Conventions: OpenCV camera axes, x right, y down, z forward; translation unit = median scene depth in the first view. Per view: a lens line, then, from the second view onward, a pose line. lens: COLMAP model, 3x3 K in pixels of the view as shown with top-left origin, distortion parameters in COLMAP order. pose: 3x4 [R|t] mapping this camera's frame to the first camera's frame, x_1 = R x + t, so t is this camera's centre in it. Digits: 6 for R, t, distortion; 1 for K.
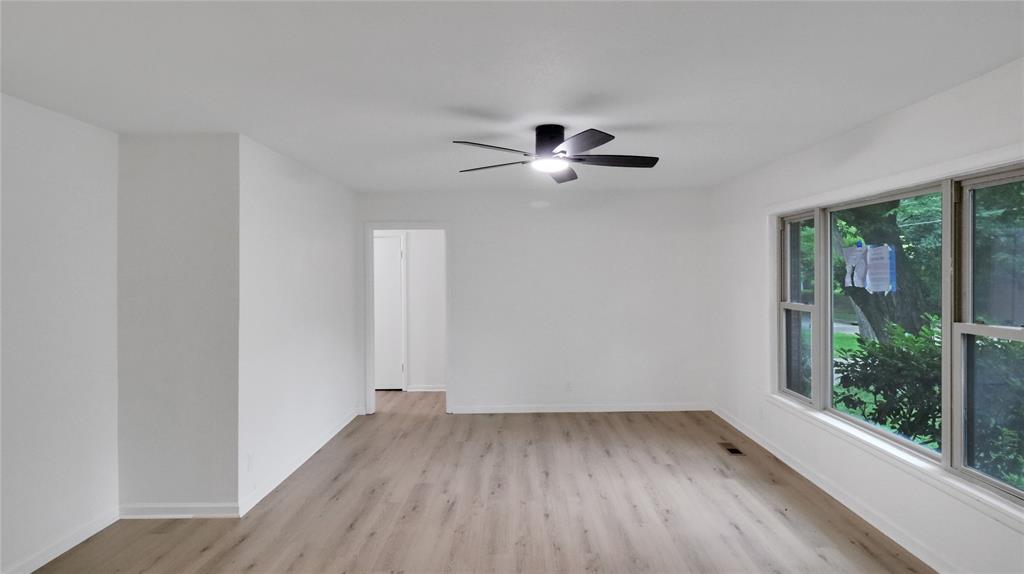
lens RADIAL K [[563.6, 0, 516.8], [0, 563.6, 273.6], [0, 0, 1]] dist [-0.000051, -0.000007]
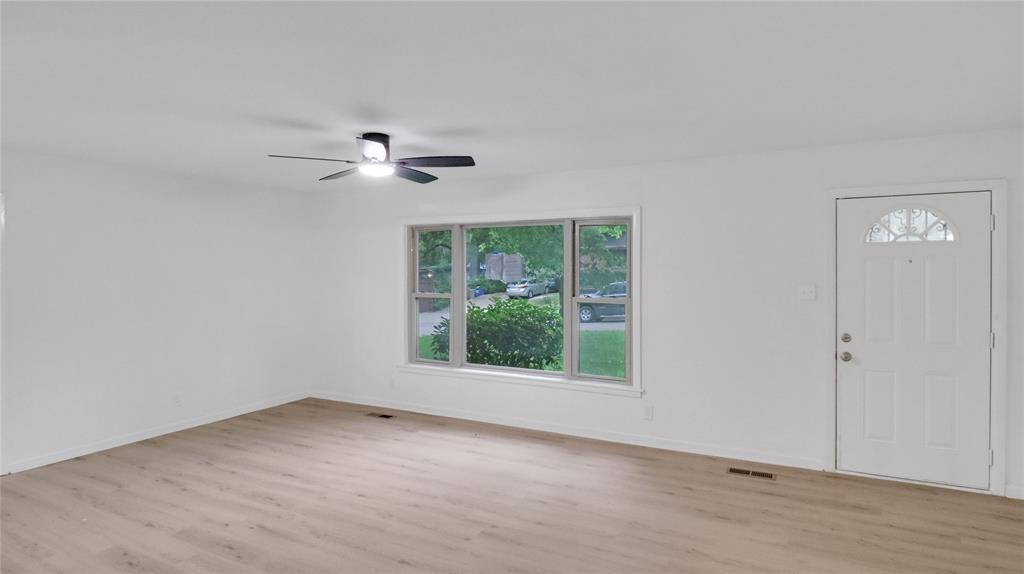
lens RADIAL K [[563.6, 0, 516.8], [0, 563.6, 273.6], [0, 0, 1]] dist [-0.000051, -0.000007]
pose [[0.468862, 0.000747, 0.883271, -0.667426], [-0.000862, 1.000000, -0.000388, 0.007337], [-0.883271, -0.000579, 0.468863, 0.211502]]
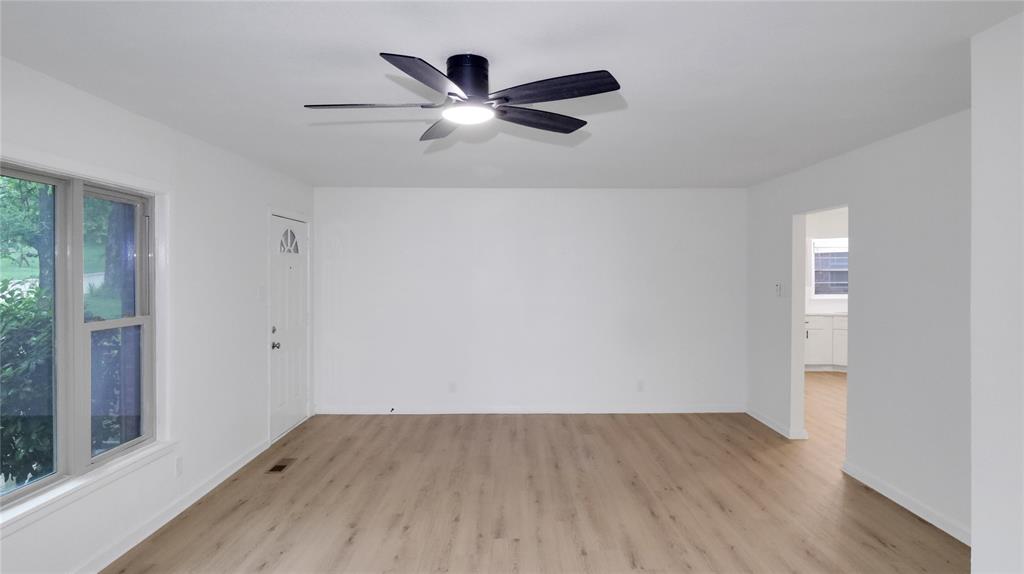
lens RADIAL K [[563.6, 0, 516.8], [0, 563.6, 273.6], [0, 0, 1]] dist [-0.000051, -0.000007]
pose [[-0.999882, 0.008895, -0.012557, 0.013887], [0.008880, 0.999960, 0.001199, -0.000787], [0.012567, 0.001087, -0.999920, 1.462282]]
